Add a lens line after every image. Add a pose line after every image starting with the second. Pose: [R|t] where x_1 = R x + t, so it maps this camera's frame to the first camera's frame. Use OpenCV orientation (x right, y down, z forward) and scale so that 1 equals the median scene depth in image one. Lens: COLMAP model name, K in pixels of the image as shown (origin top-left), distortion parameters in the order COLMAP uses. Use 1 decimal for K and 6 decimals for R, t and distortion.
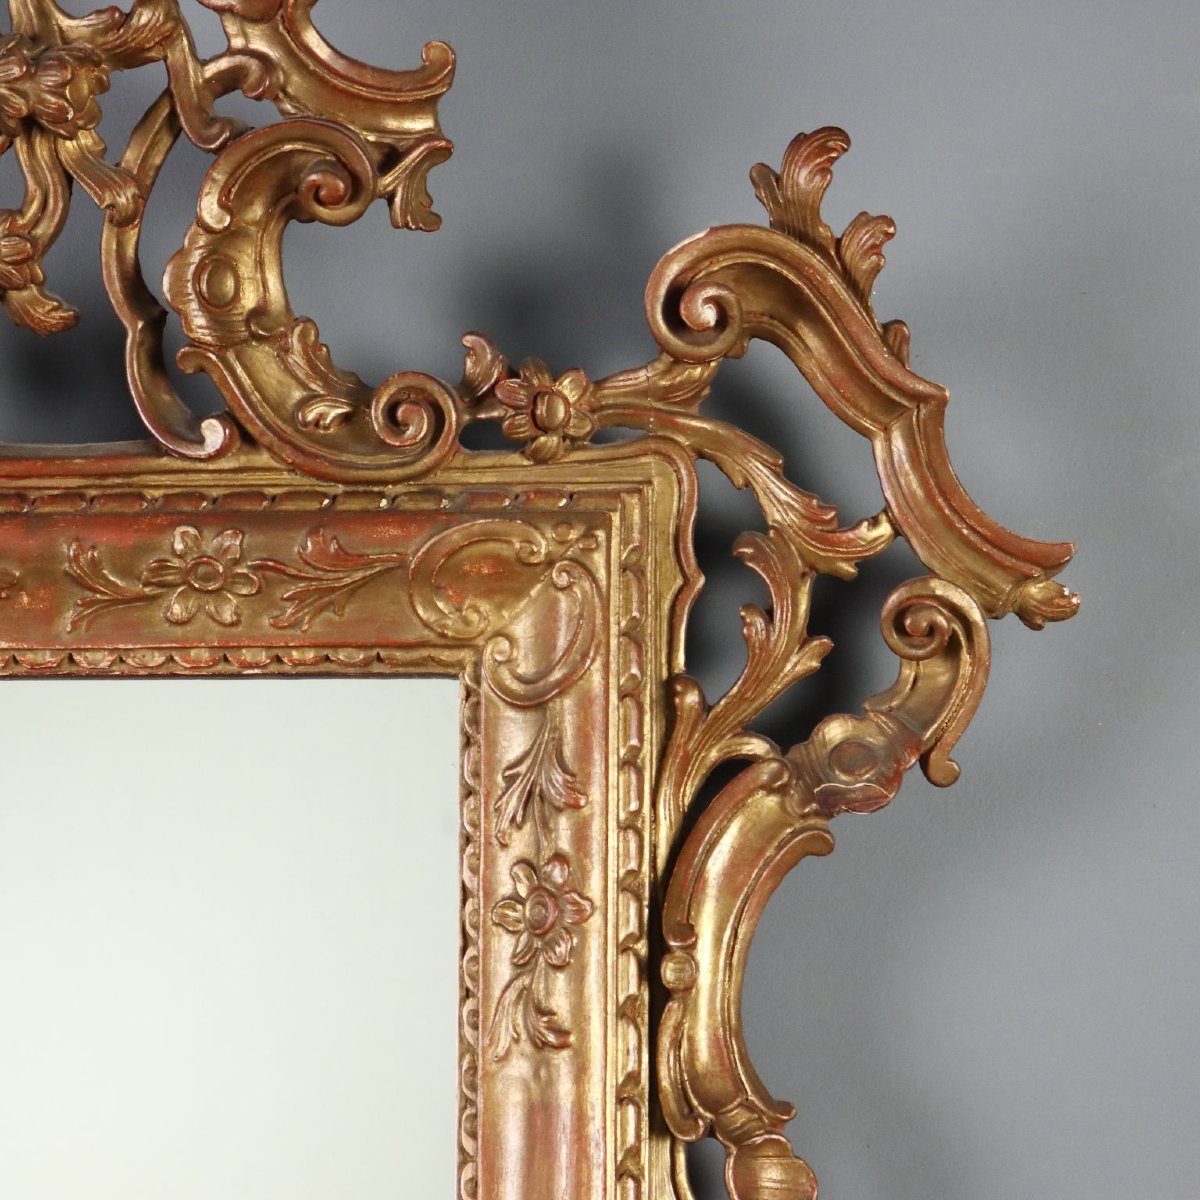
lens RADIAL K [[4175.1, 0, 600.0], [0, 4175.1, 600.0], [0, 0, 1]] dist [0.041133, -0.517980]
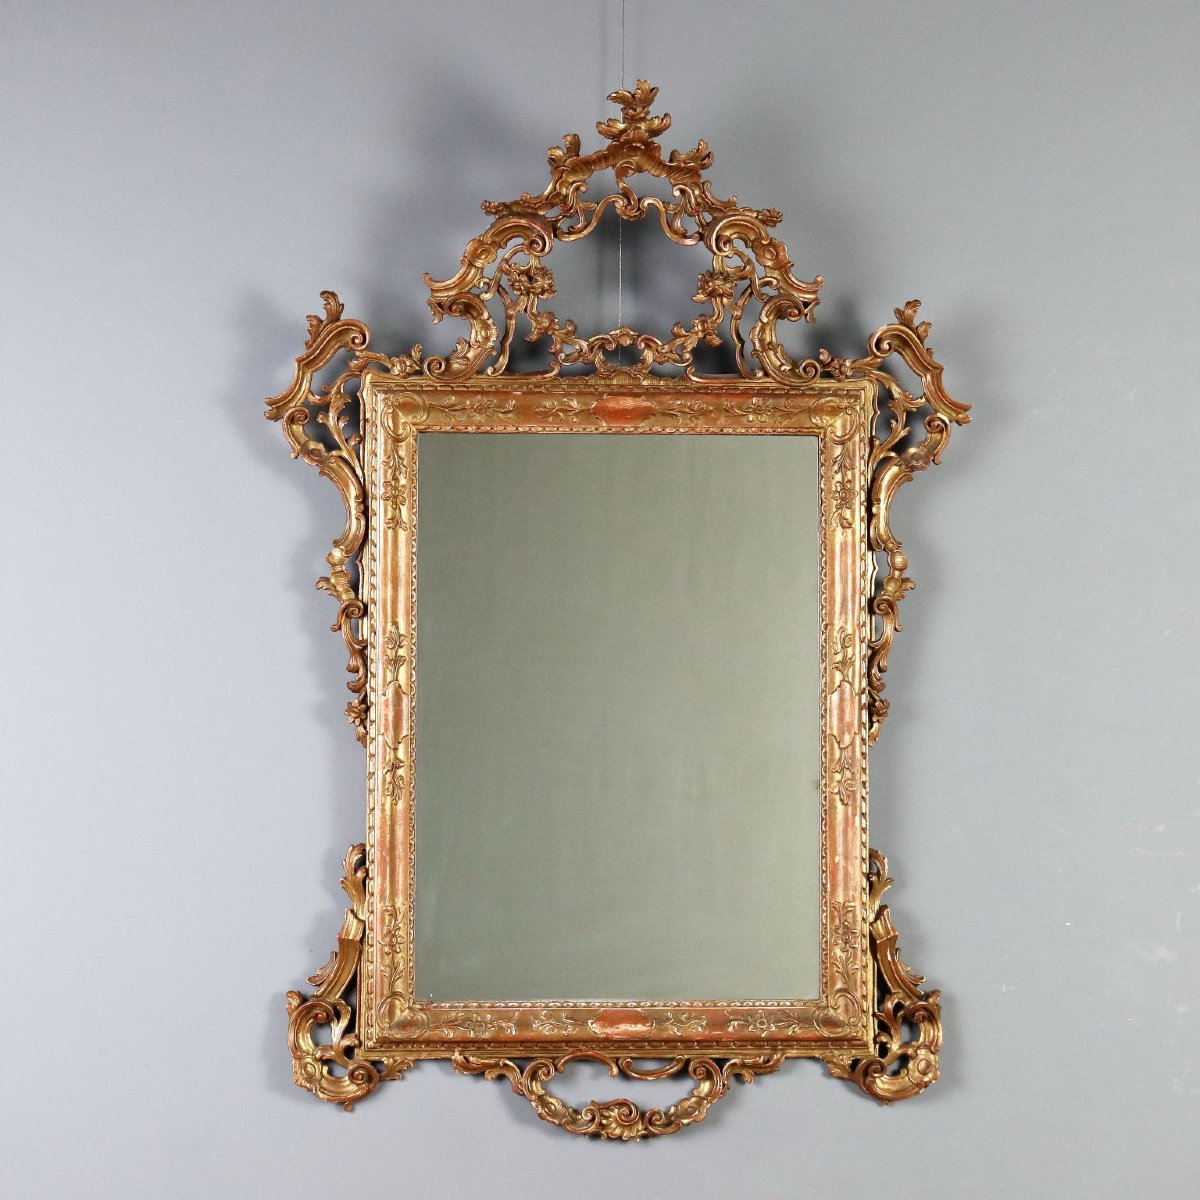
lens RADIAL K [[2917.7, 0, 600.0], [0, 2917.7, 600.0], [0, 0, 1]] dist [0.032714, -0.067706]
pose [[0.987131, 0.002350, 0.159897, -0.686682], [-0.016583, 0.996006, 0.087736, -0.066544], [-0.159052, -0.089259, 0.983227, -1.719948]]
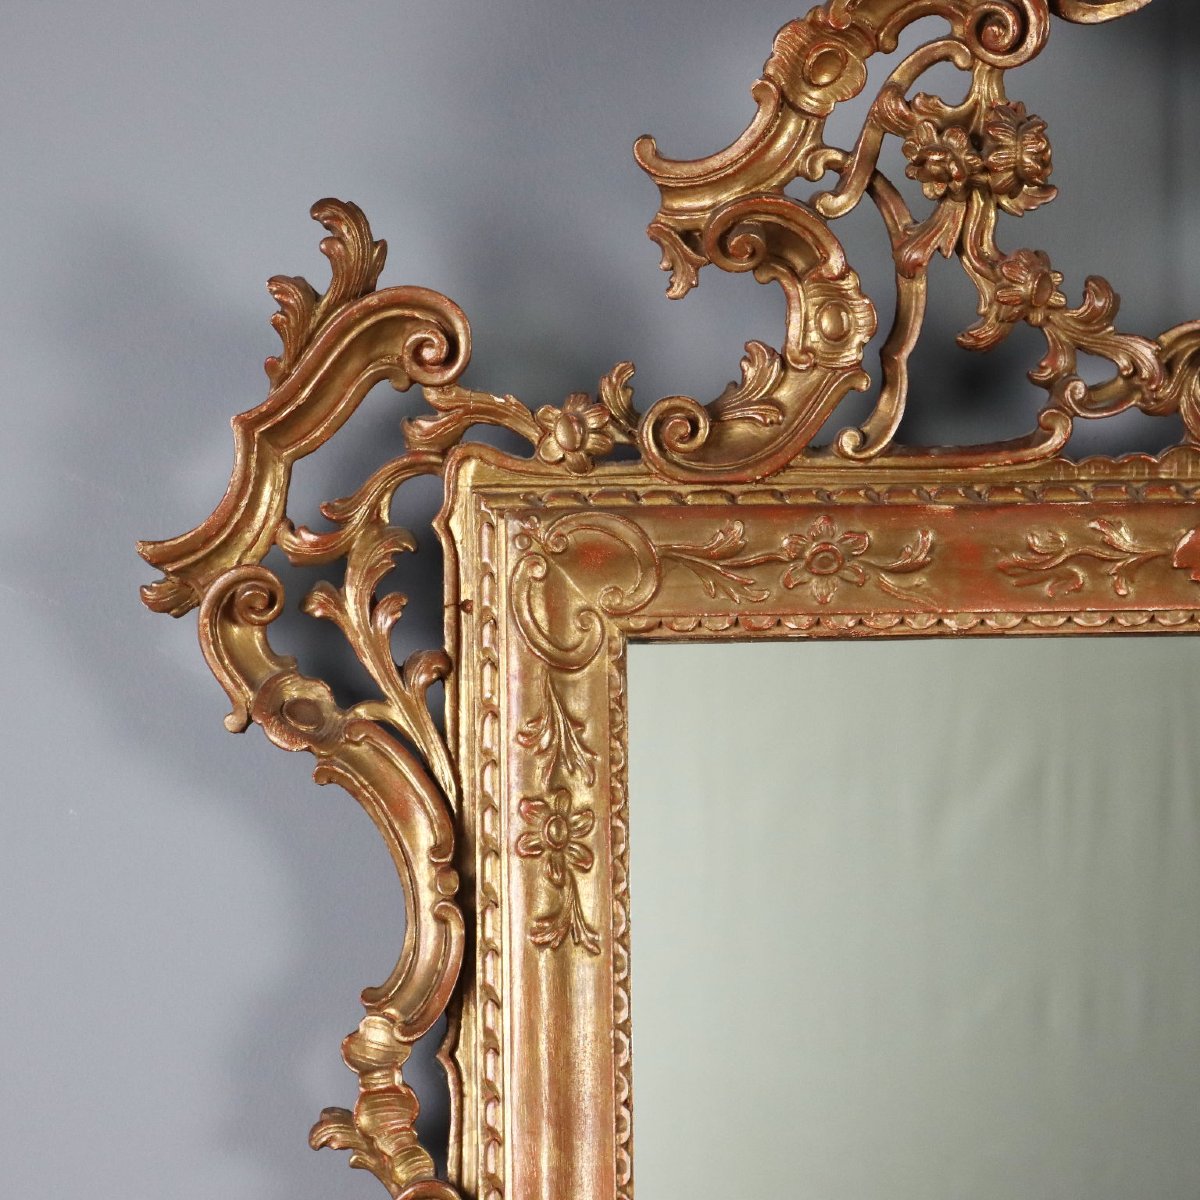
lens RADIAL K [[4175.1, 0, 600.0], [0, 4175.1, 600.0], [0, 0, 1]] dist [0.041133, -0.517980]
pose [[0.993449, -0.005195, 0.114161, -0.565725], [0.006934, 0.999866, -0.014837, 0.026865], [-0.114068, 0.015531, 0.993352, -0.201927]]
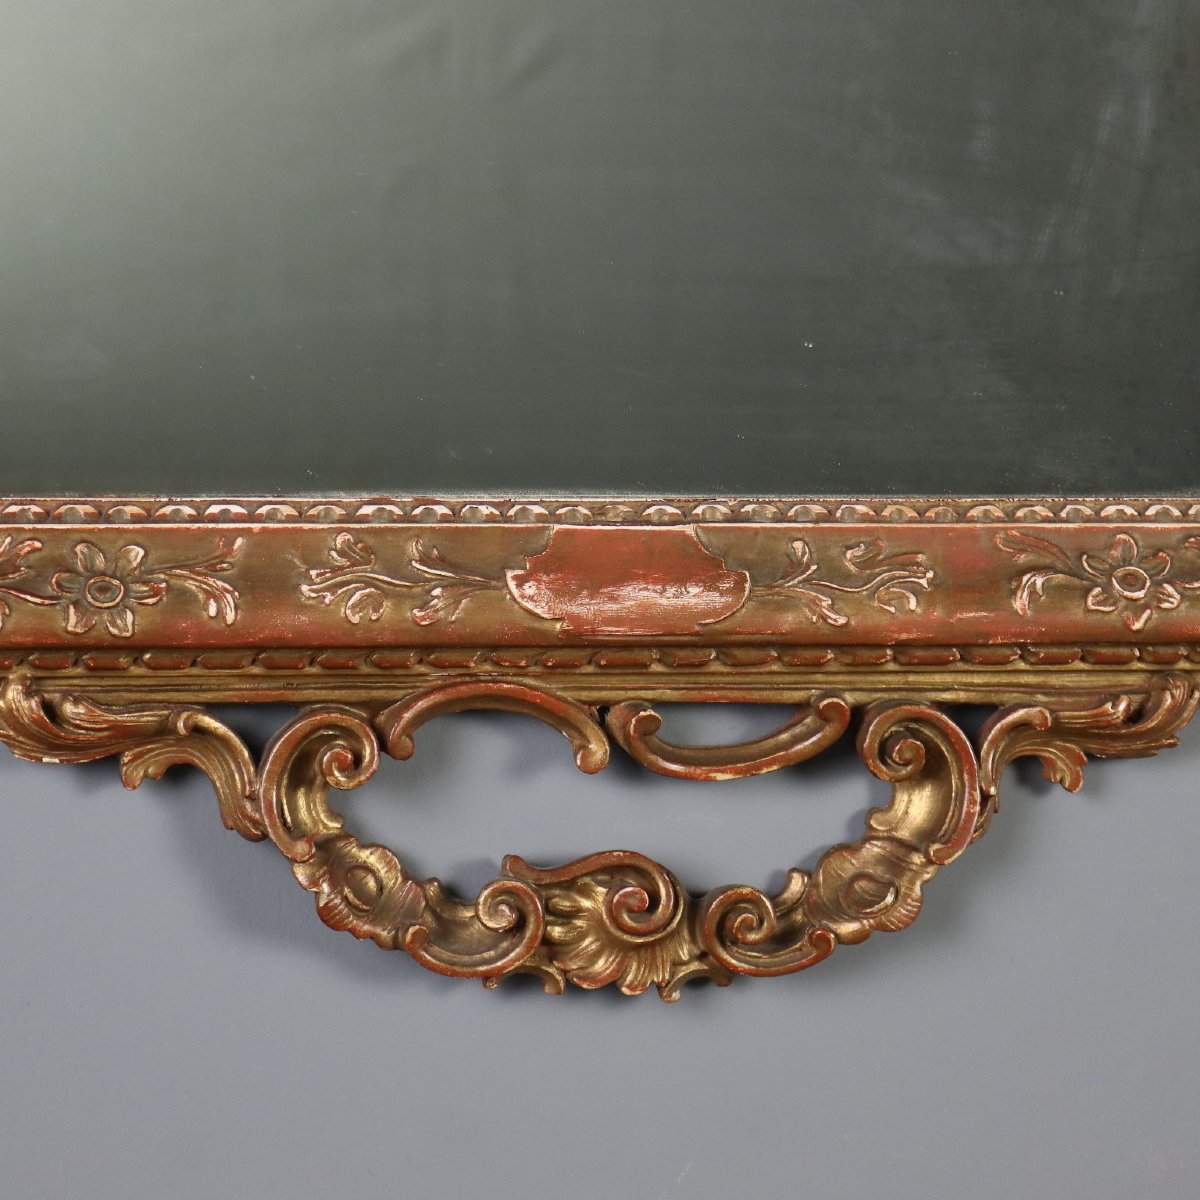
lens RADIAL K [[4175.1, 0, 600.0], [0, 4175.1, 600.0], [0, 0, 1]] dist [0.041133, -0.517980]
pose [[0.969440, -0.021307, 0.244403, -0.494717], [-0.041544, 0.967576, 0.249140, 0.308622], [-0.241787, -0.251680, 0.937121, -0.063934]]
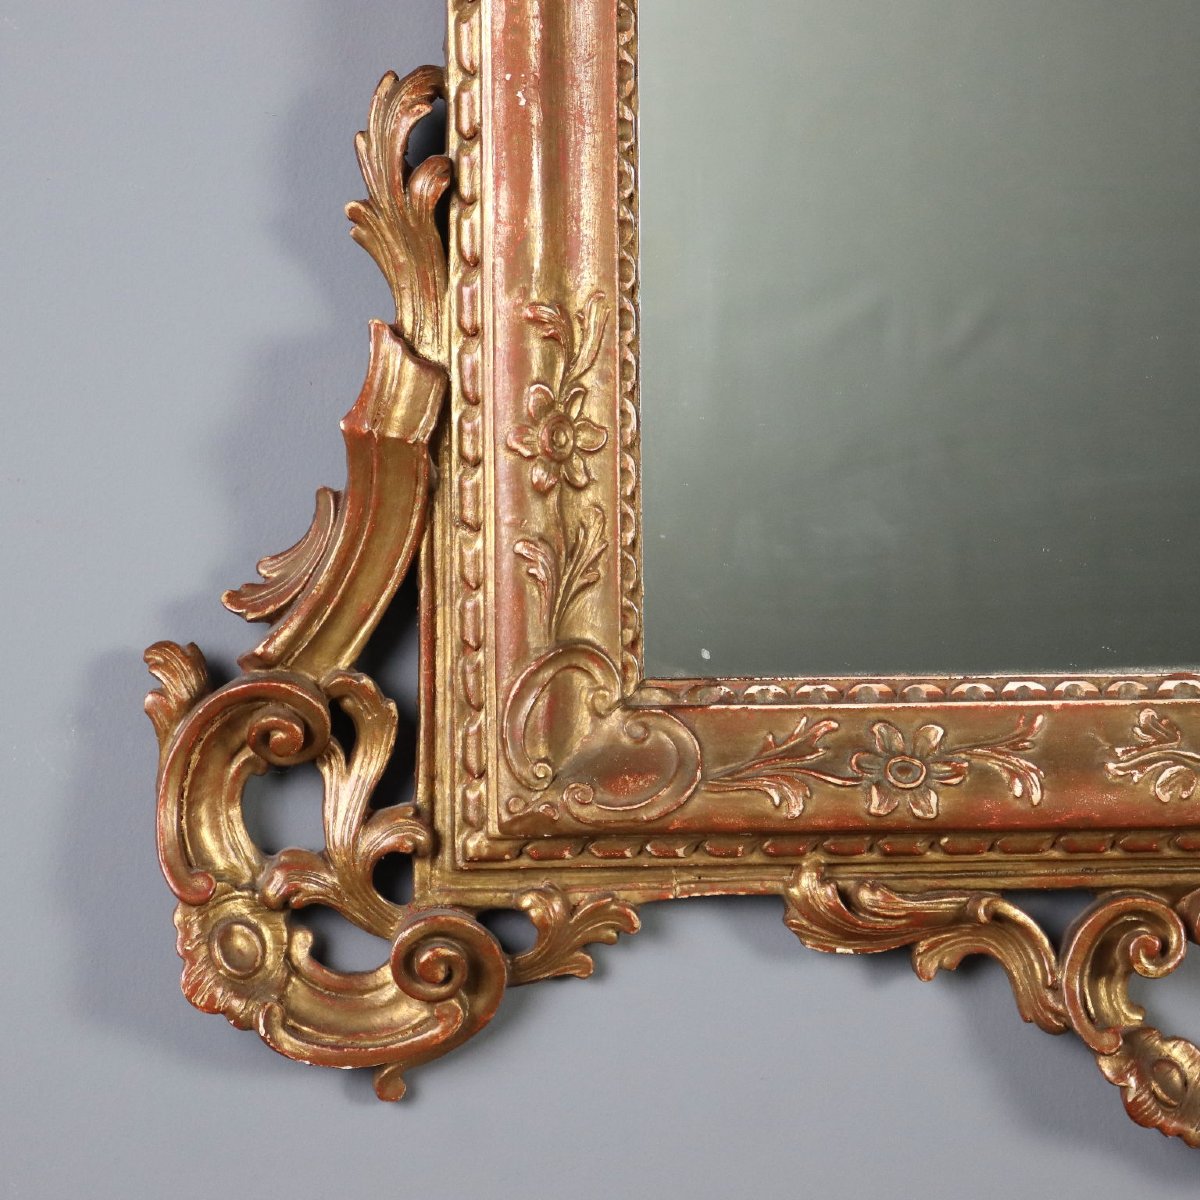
lens RADIAL K [[4175.1, 0, 600.0], [0, 4175.1, 600.0], [0, 0, 1]] dist [0.041133, -0.517980]
pose [[0.986442, -0.022861, 0.162513, -0.593809], [-0.007078, 0.983402, 0.181303, 0.349006], [-0.163960, -0.179995, 0.969907, -0.011215]]
